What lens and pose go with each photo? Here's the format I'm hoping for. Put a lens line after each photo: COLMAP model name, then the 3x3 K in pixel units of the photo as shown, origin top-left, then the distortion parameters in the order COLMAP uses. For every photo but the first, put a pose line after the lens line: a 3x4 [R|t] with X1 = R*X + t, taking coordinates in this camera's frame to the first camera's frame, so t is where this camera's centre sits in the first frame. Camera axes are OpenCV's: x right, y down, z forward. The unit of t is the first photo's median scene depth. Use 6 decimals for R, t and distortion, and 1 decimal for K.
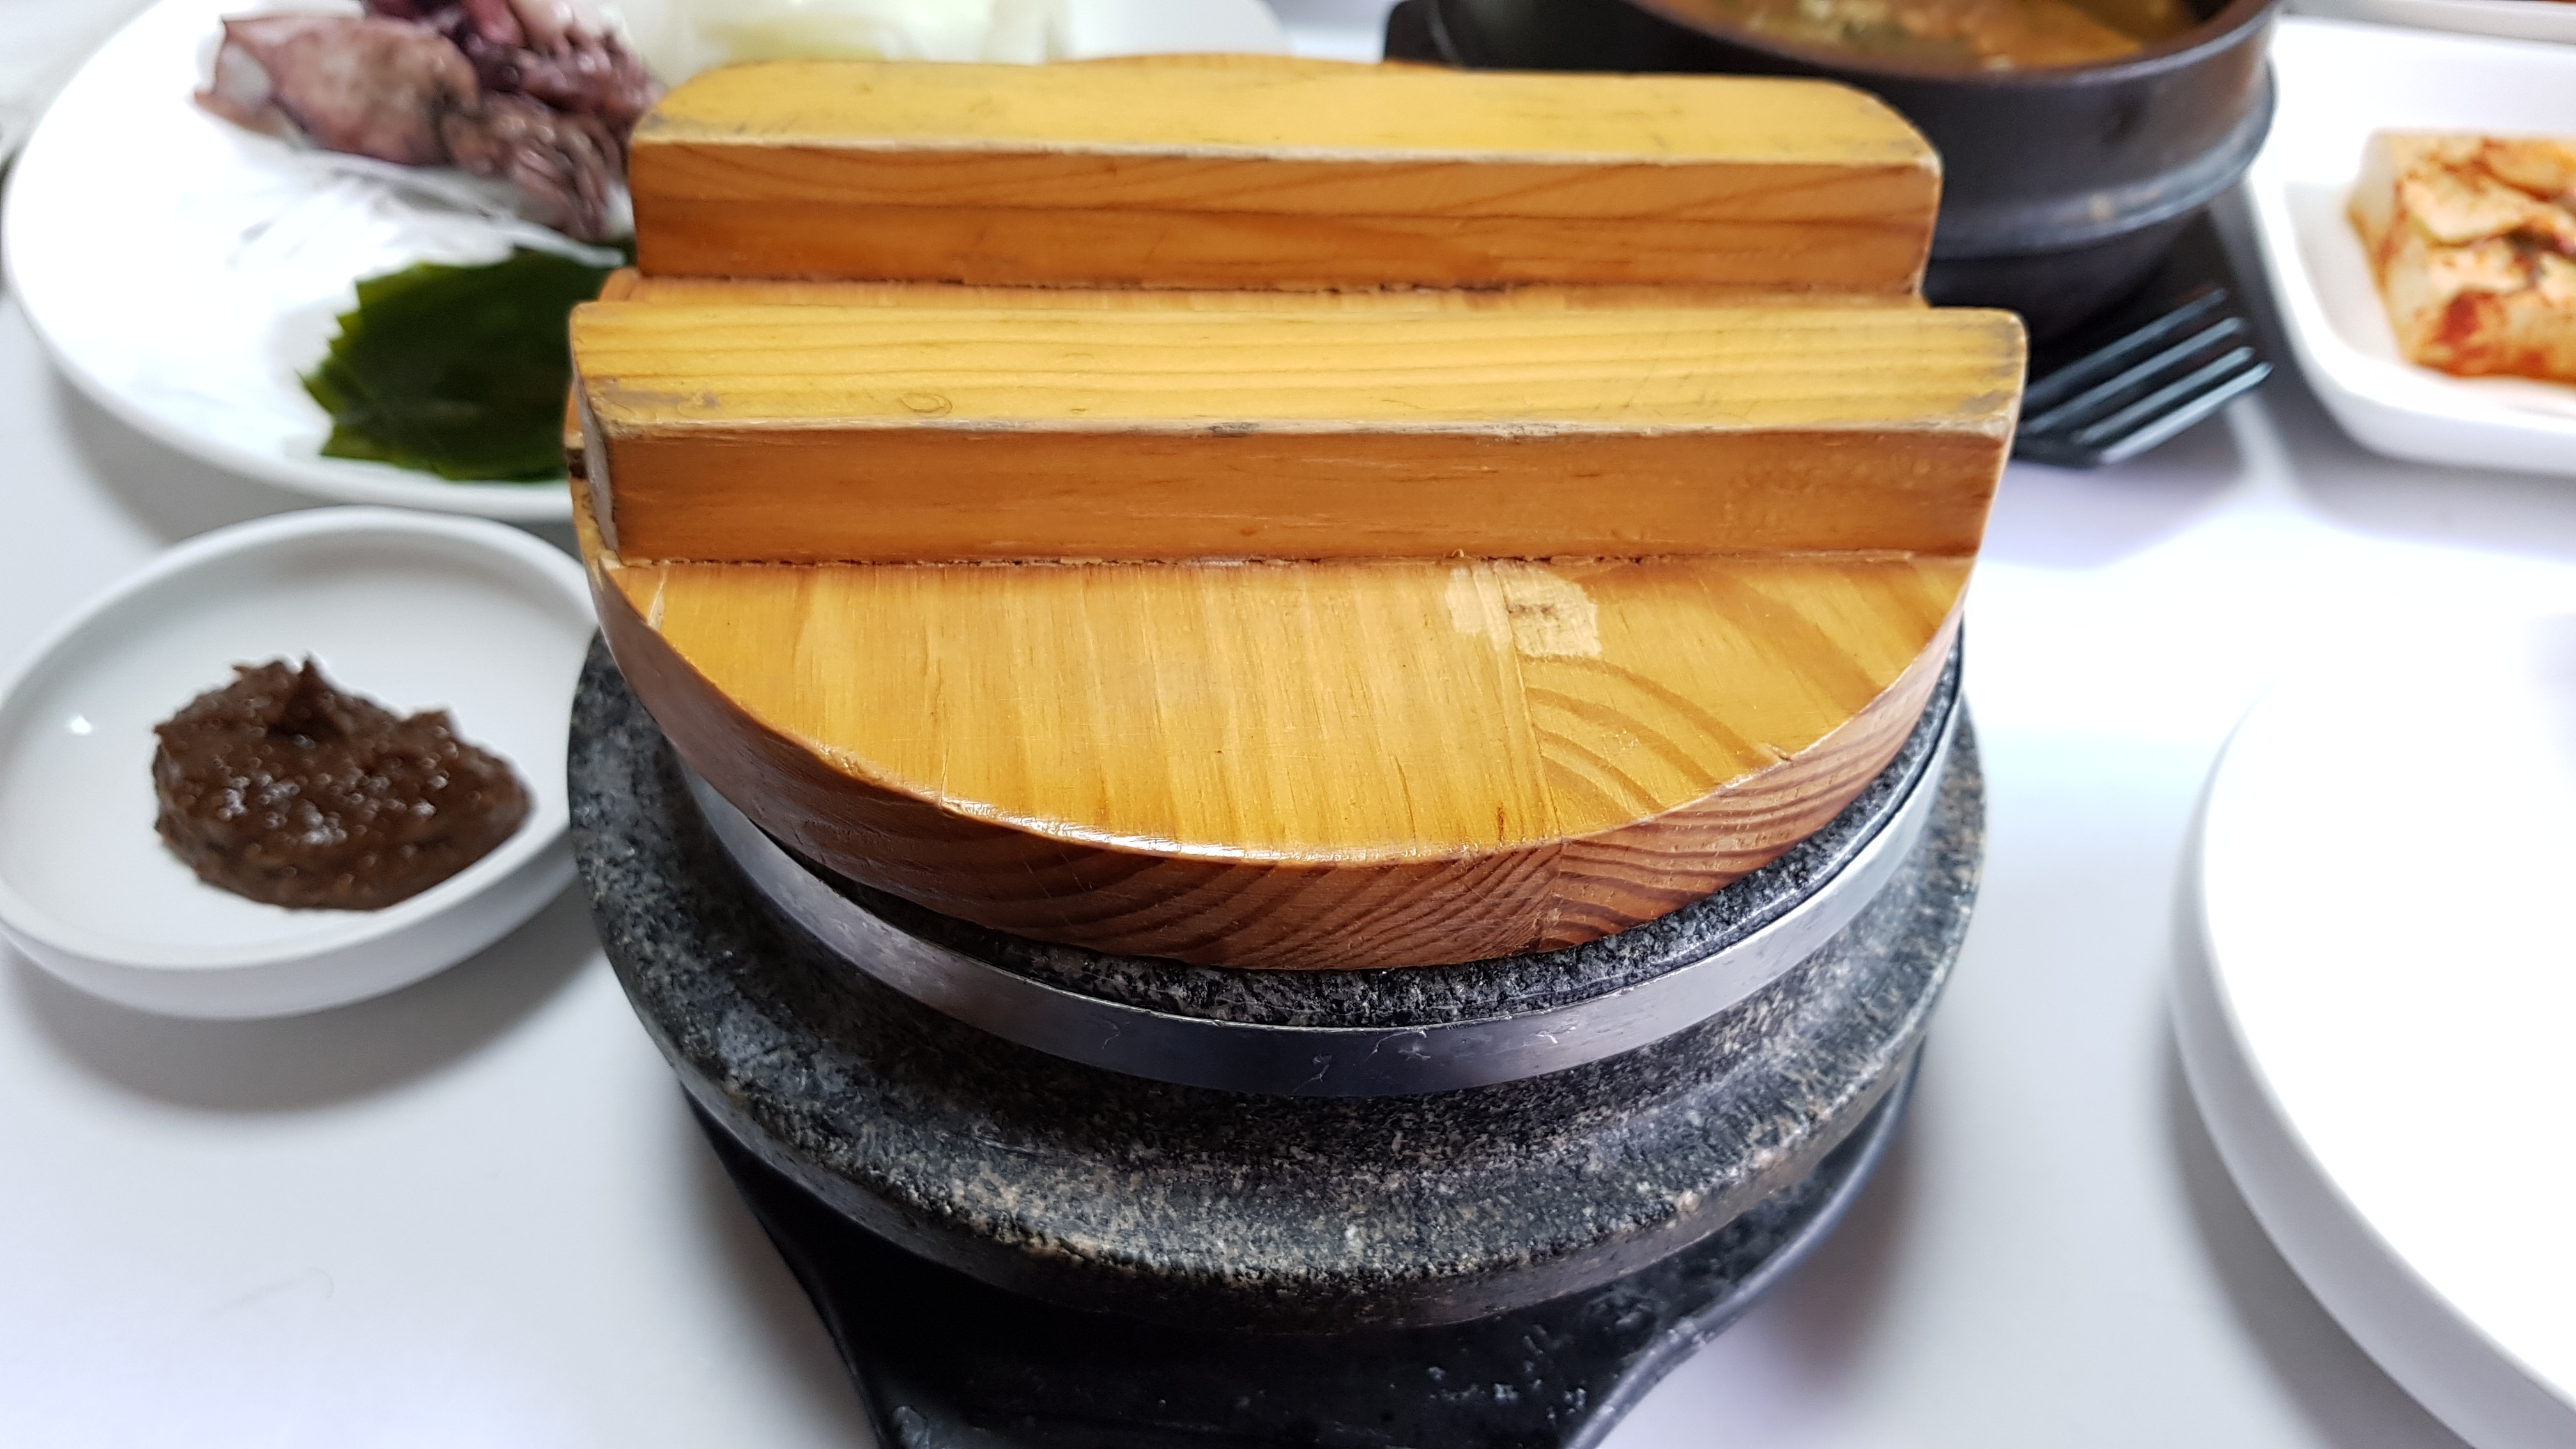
lens RADIAL K [[2118.6, 0, 1292.8], [0, 2118.6, 718.1], [0, 0, 1]] dist [0.045114, -0.078665]
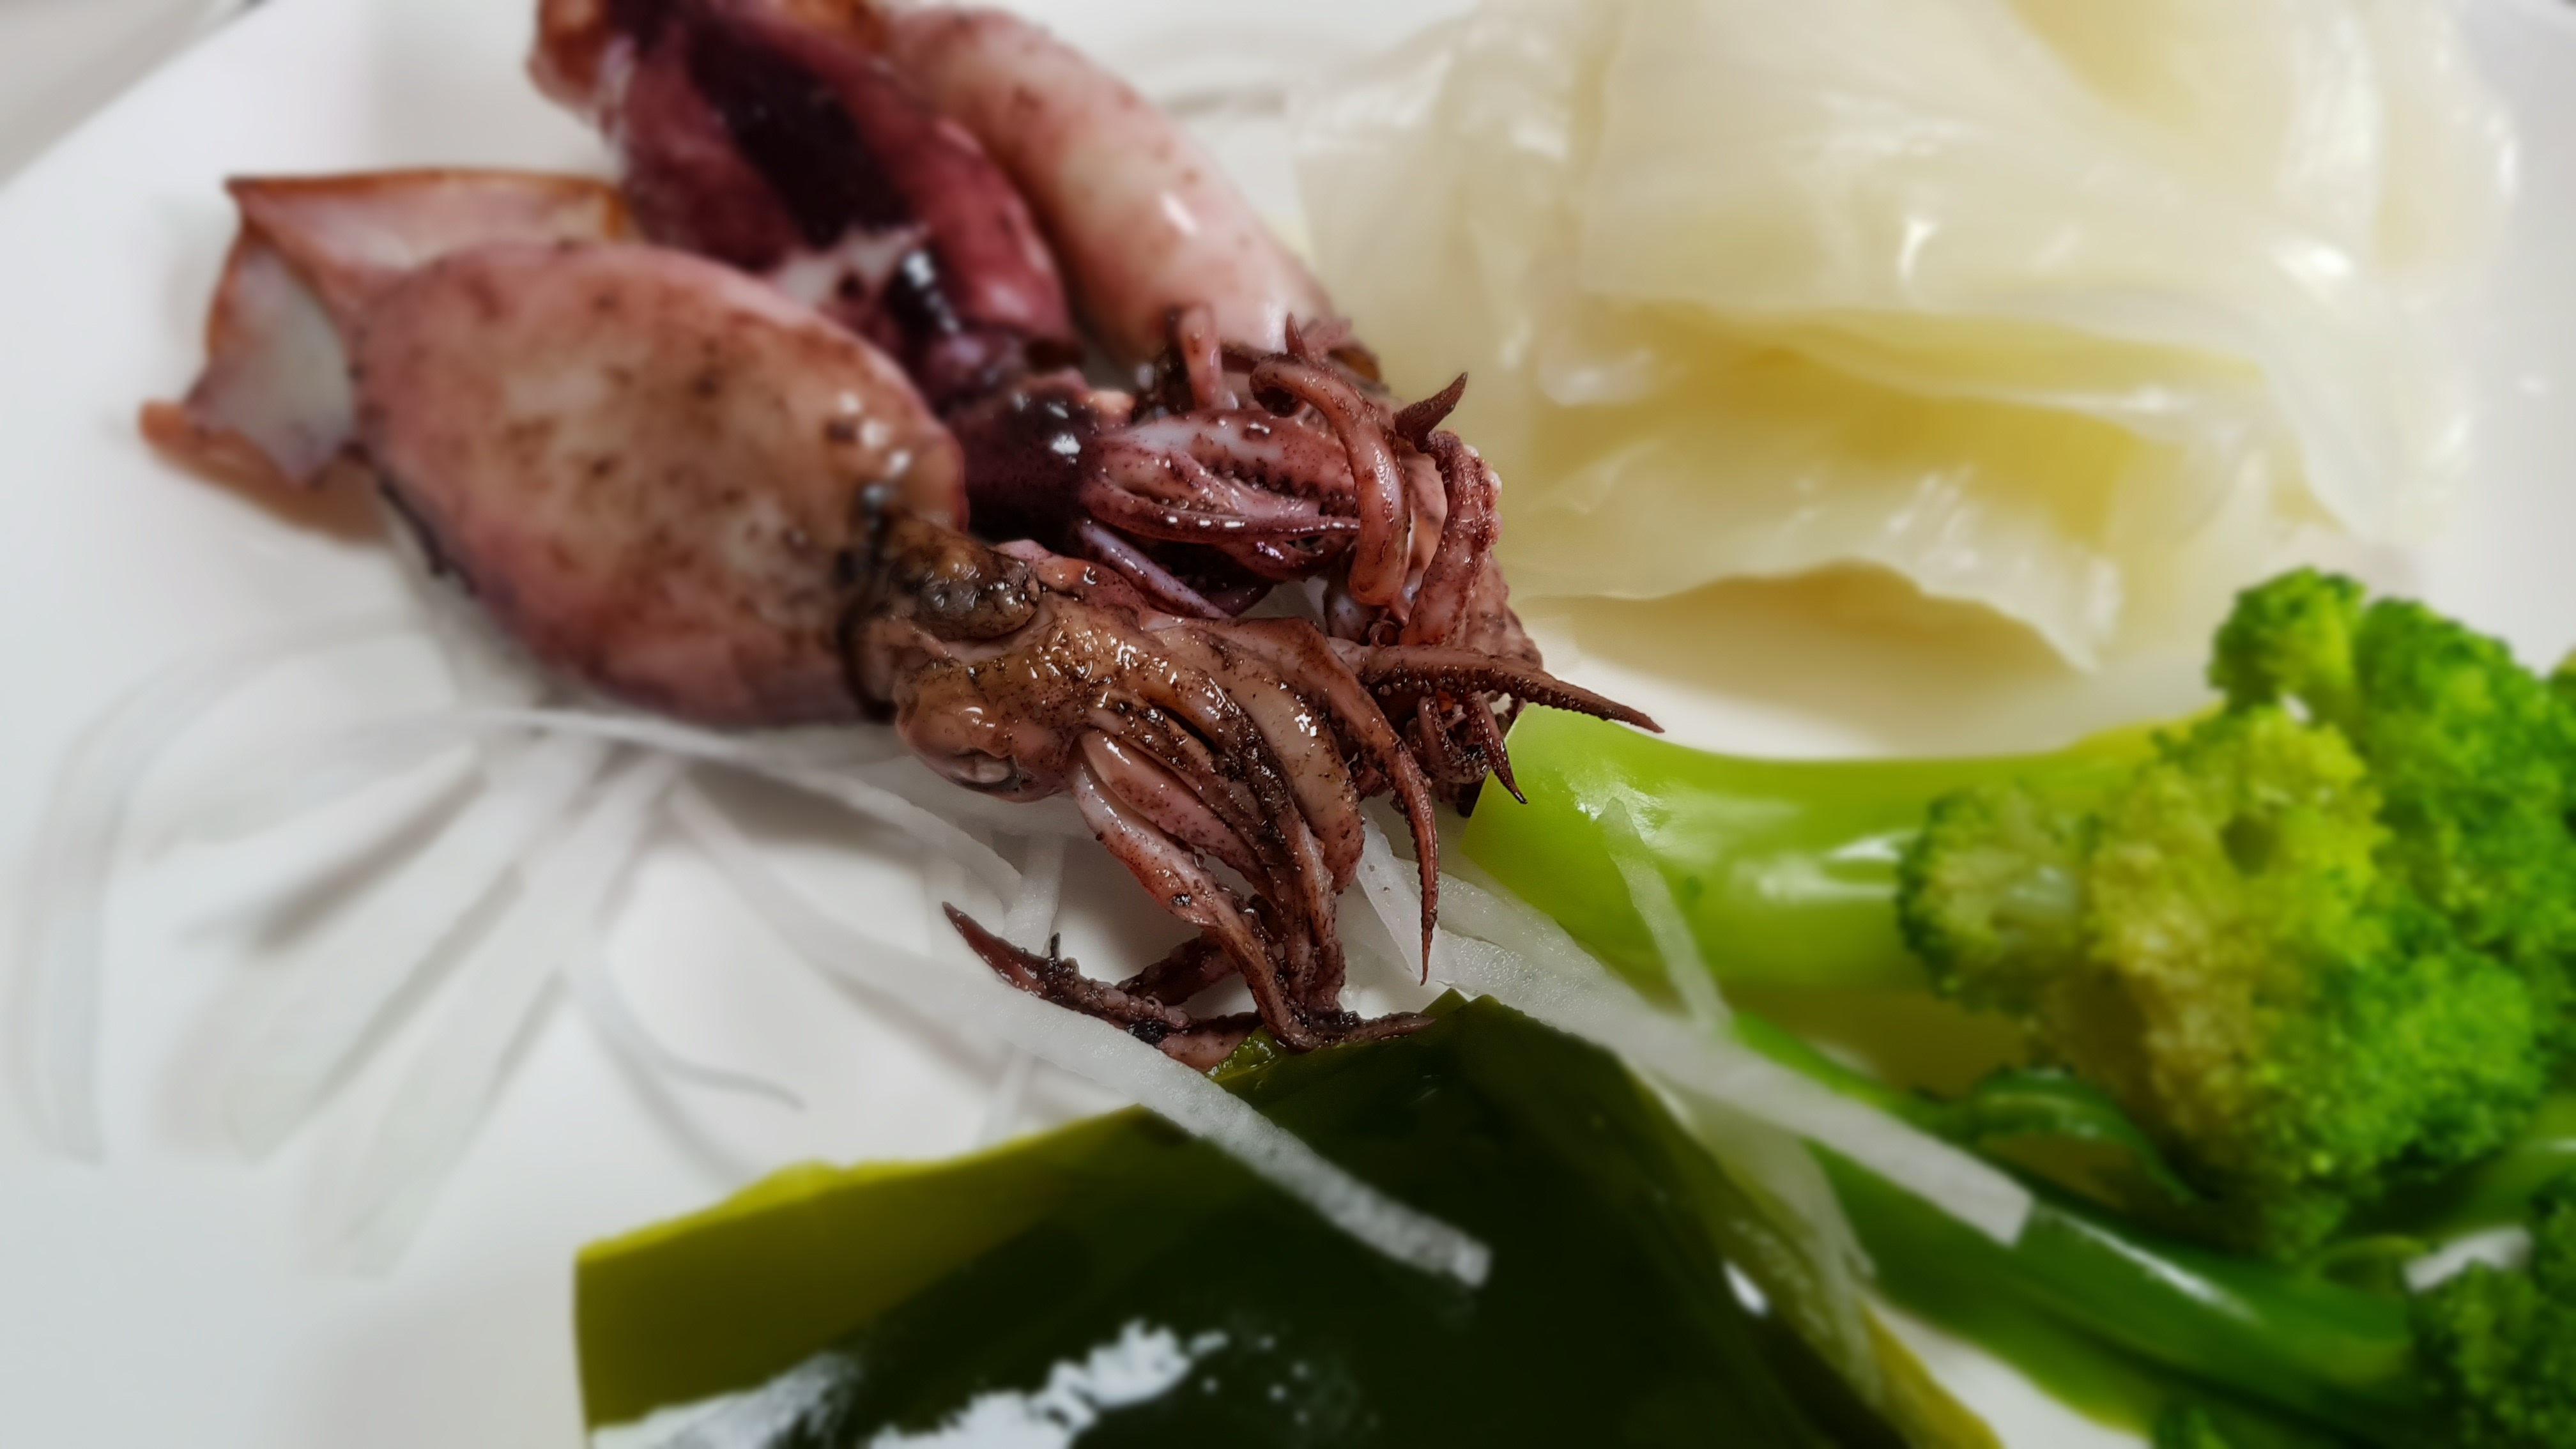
lens RADIAL K [[2118.6, 0, 1315.8], [0, 2118.6, 734.8], [0, 0, 1]] dist [0.045114, -0.078665]
pose [[0.996597, 0.068224, -0.046253, -0.309061], [-0.063994, 0.994110, 0.087467, -0.290071], [0.051948, -0.084210, 0.995093, 0.669012]]
